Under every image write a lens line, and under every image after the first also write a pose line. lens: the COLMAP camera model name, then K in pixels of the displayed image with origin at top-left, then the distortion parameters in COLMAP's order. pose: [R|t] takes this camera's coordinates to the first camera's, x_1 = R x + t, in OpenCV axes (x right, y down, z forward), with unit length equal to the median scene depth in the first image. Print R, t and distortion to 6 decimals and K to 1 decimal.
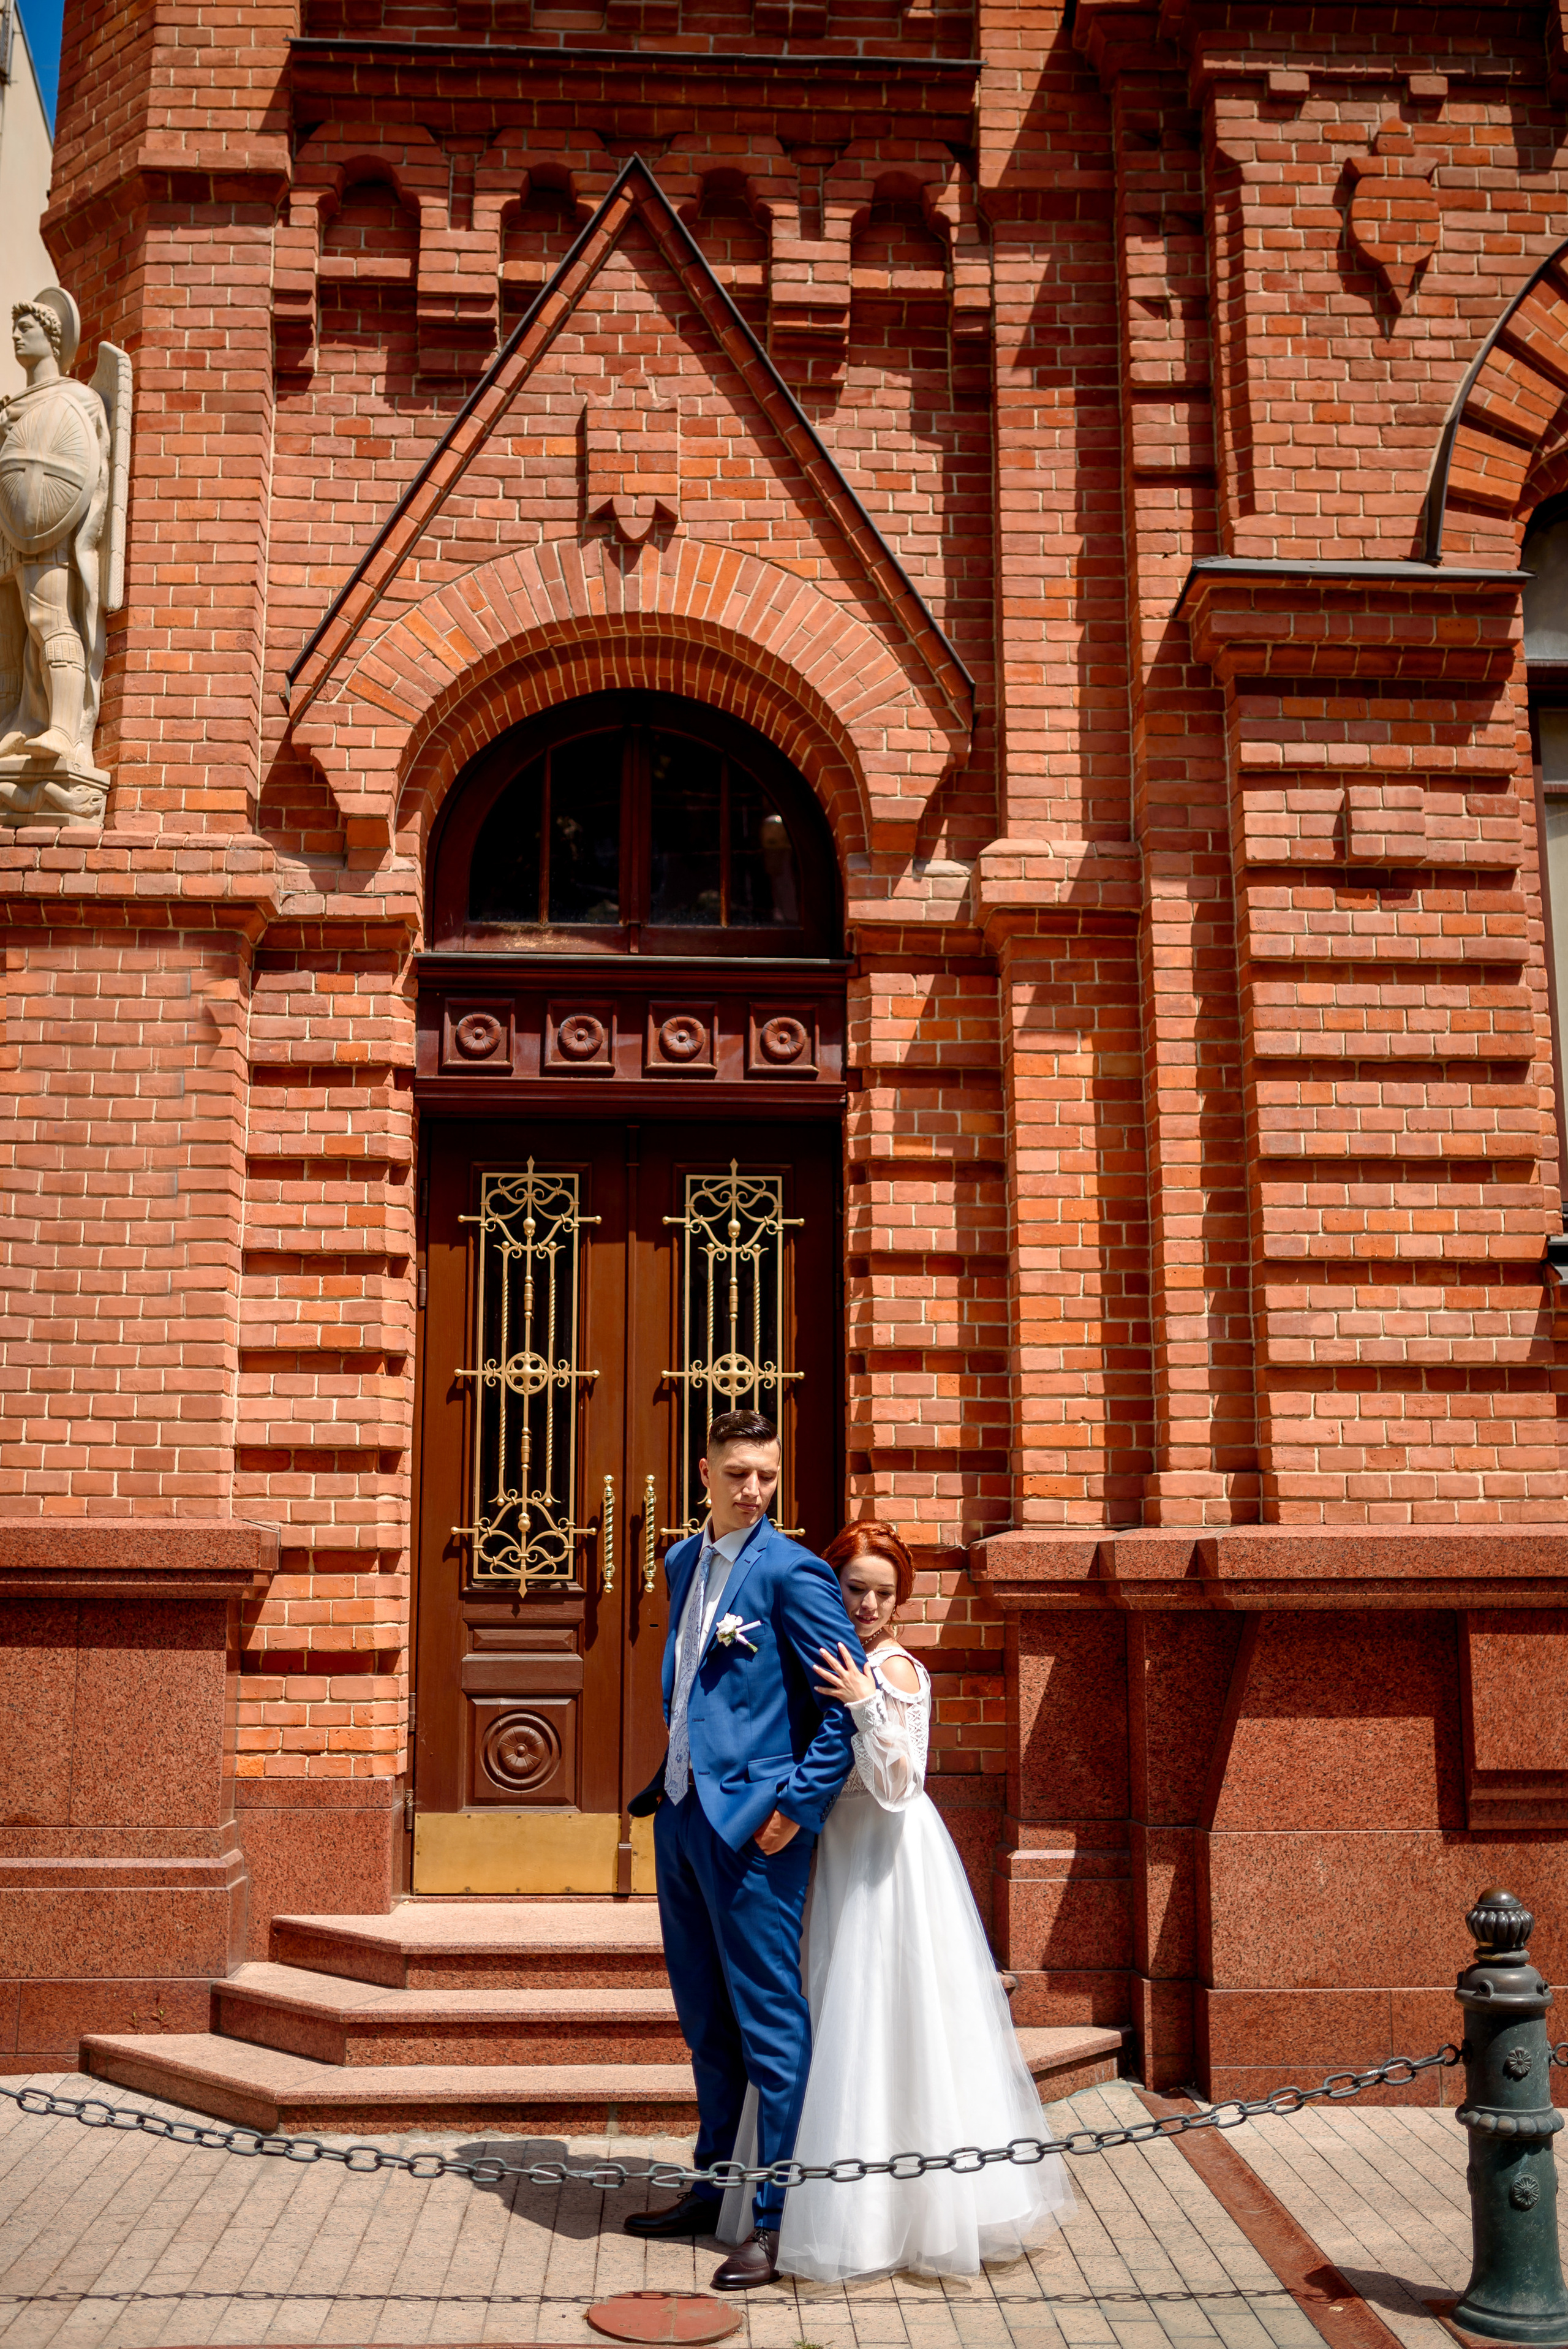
lens RADIAL K [[2337.8, 0, 774.5], [0, 2337.8, 1180.1], [0, 0, 1]] dist [-0.032101, 0.000000]
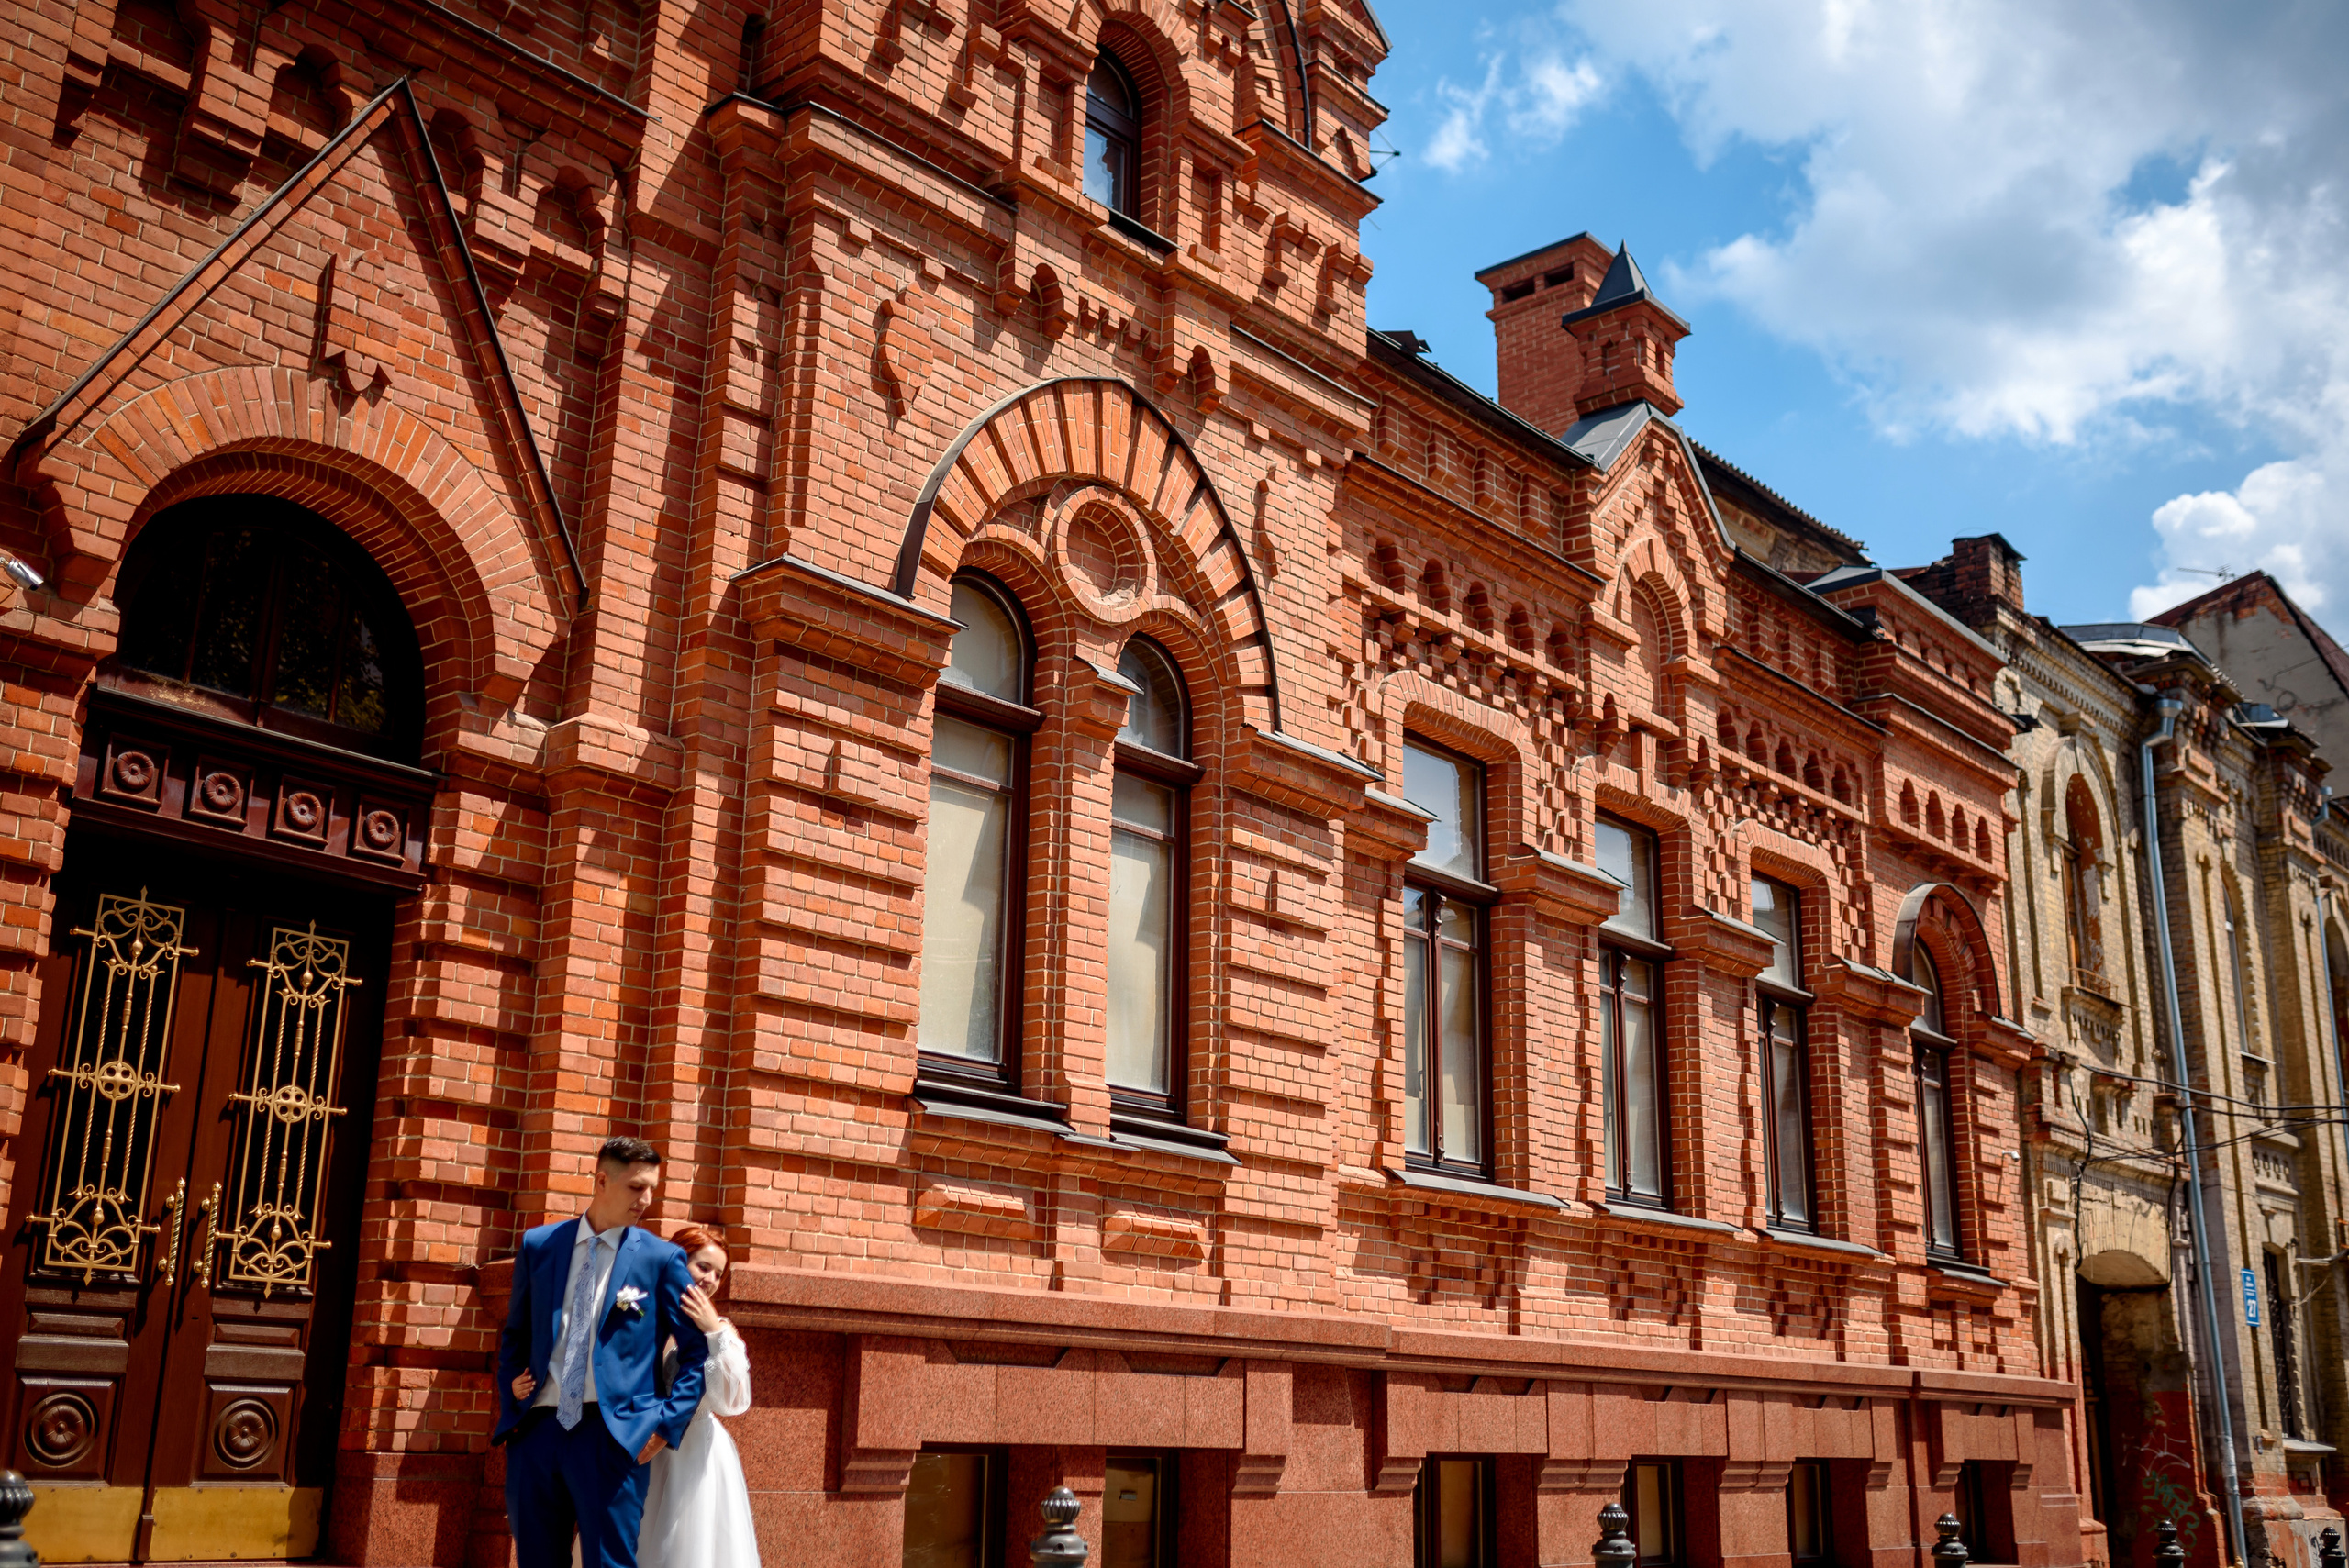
lens RADIAL K [[2338.1, 0, 1185.7], [0, 2338.1, 792.3], [0, 0, 1]] dist [-0.032101, 0.000000]
pose [[0.689786, 0.210953, 0.692600, -0.551894], [-0.144522, 0.977478, -0.153787, 0.045857], [-0.709443, 0.005984, 0.704738, -0.130179]]
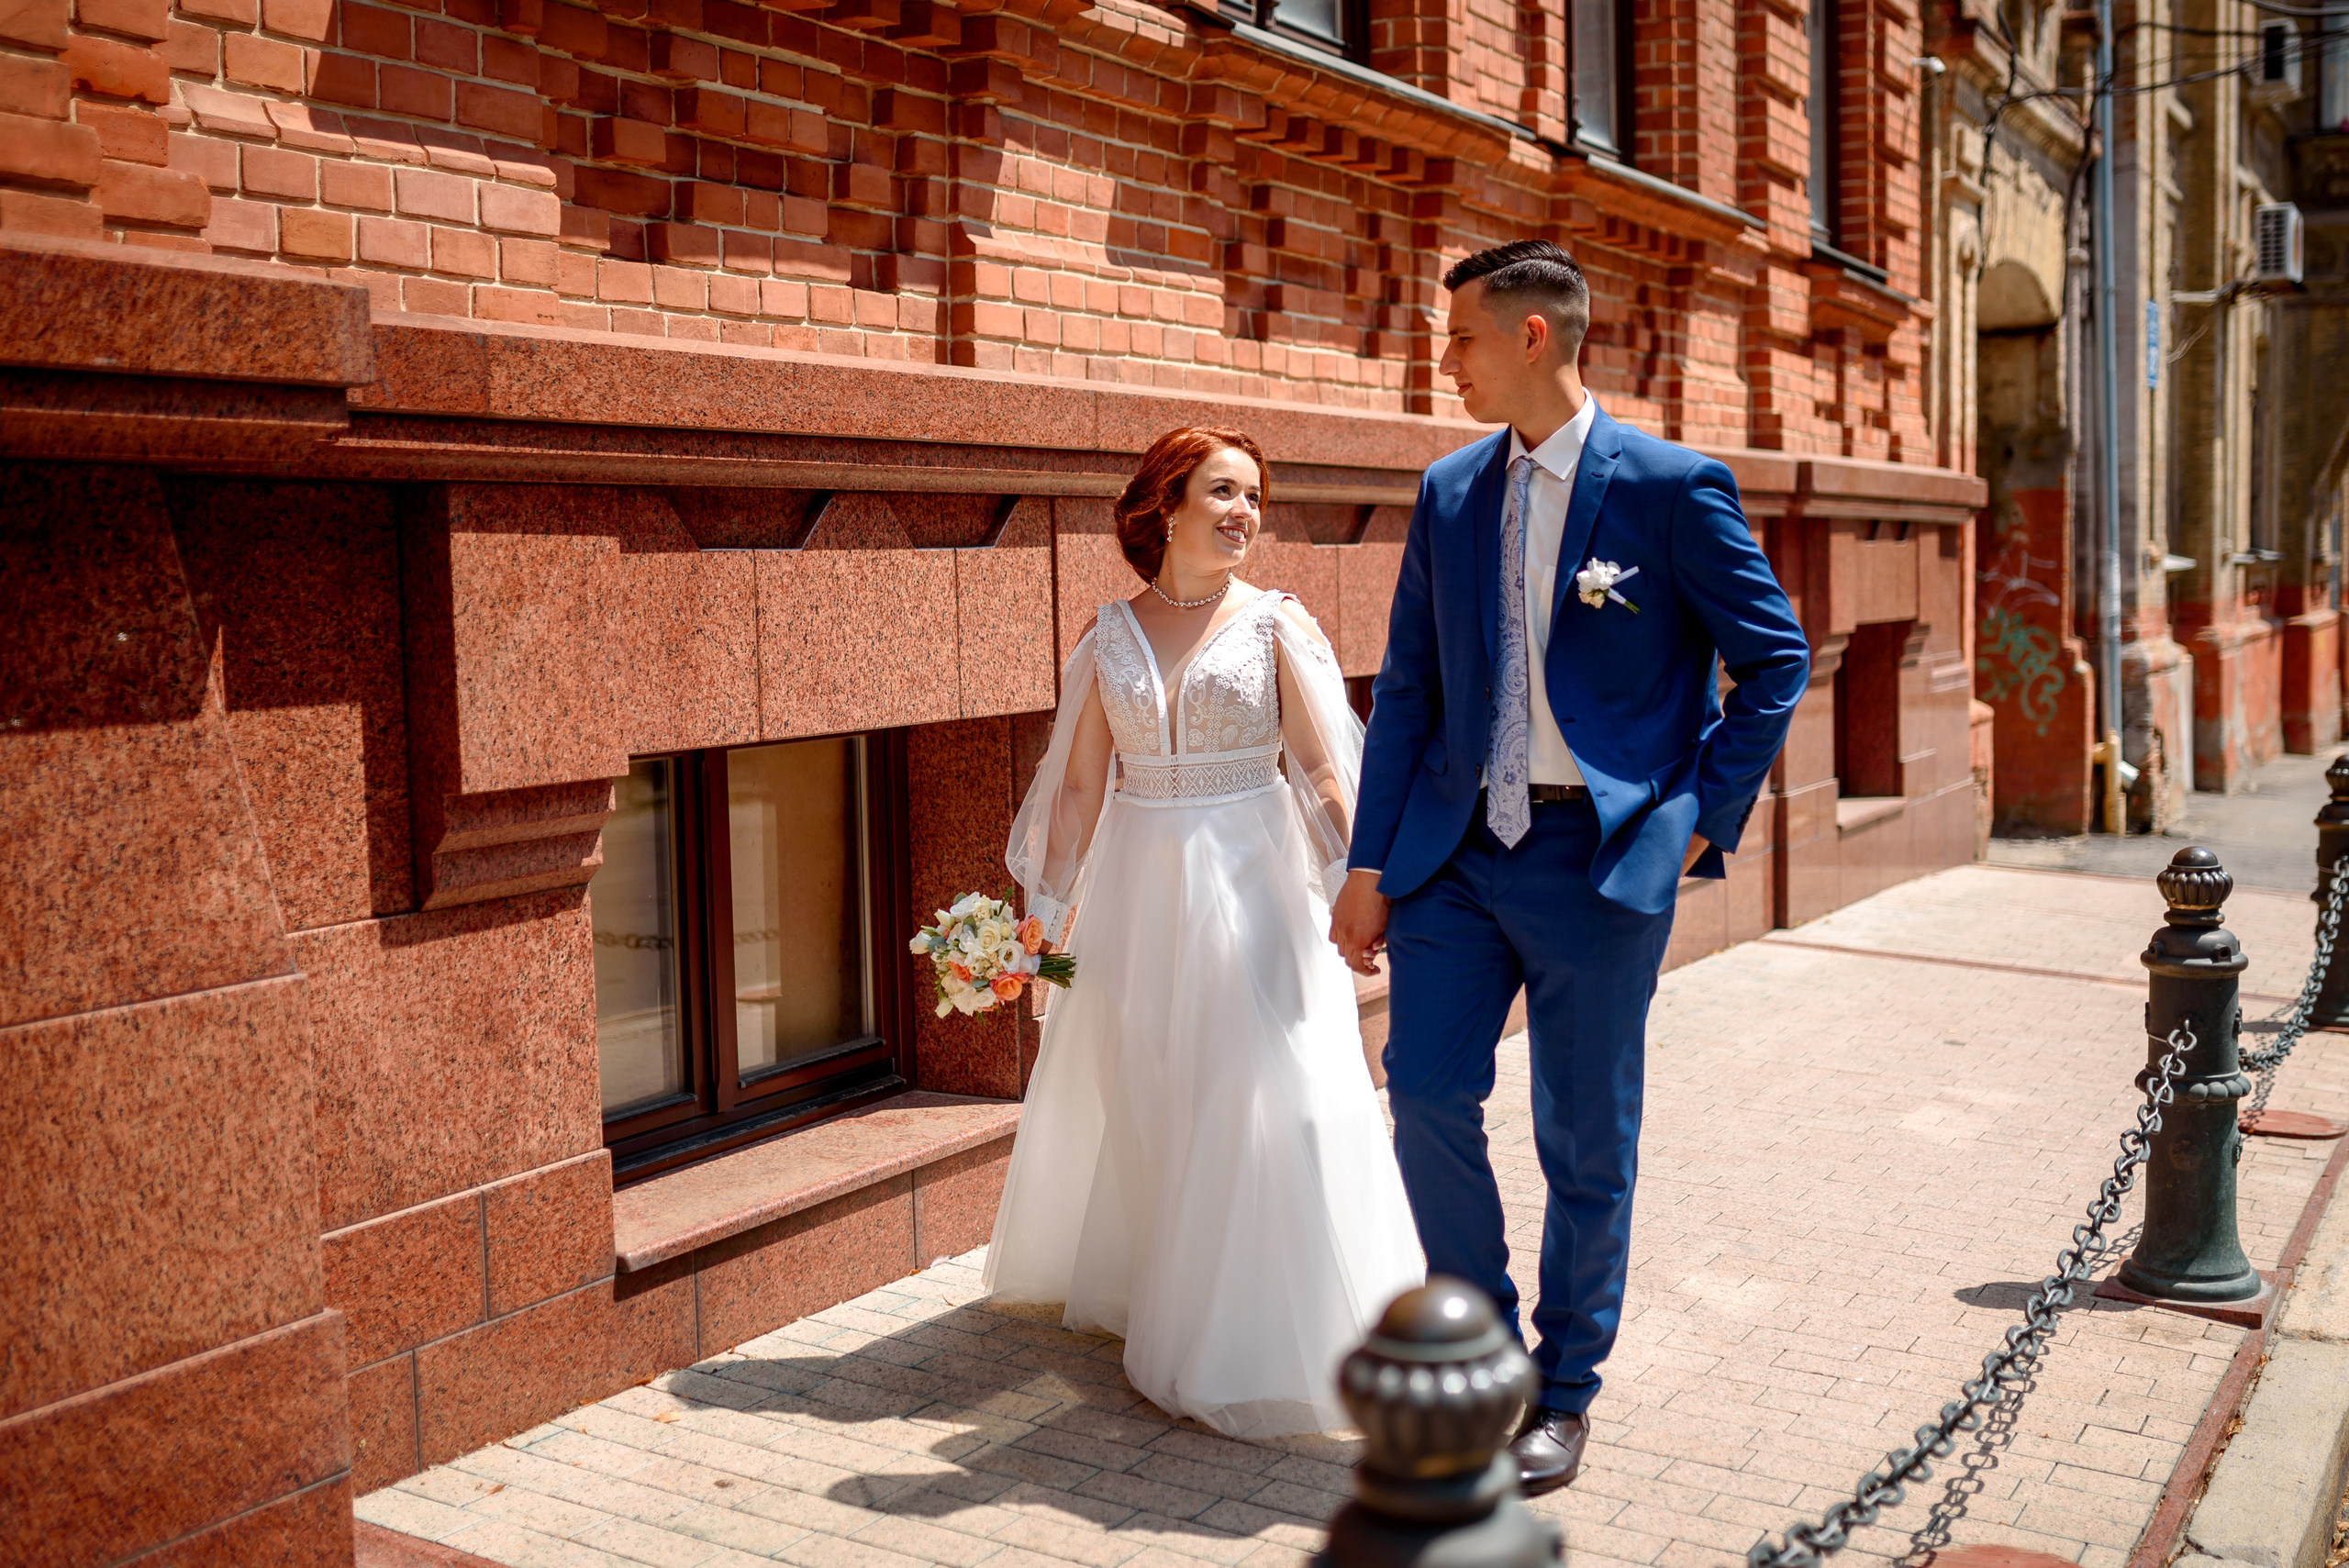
lens RADIAL K [[2338.1, 0, 1176.5], [0, 2338.1, 774.1], [0, 0, 1]] dist [-0.032101, 0.000000]
pose [[0.545073, -0.081995, 0.834370, 0.460459], [-0.130017, 0.974899, 0.180742, 0.126061], [-0.828246, -0.207000, 0.520730, 0.566644]]
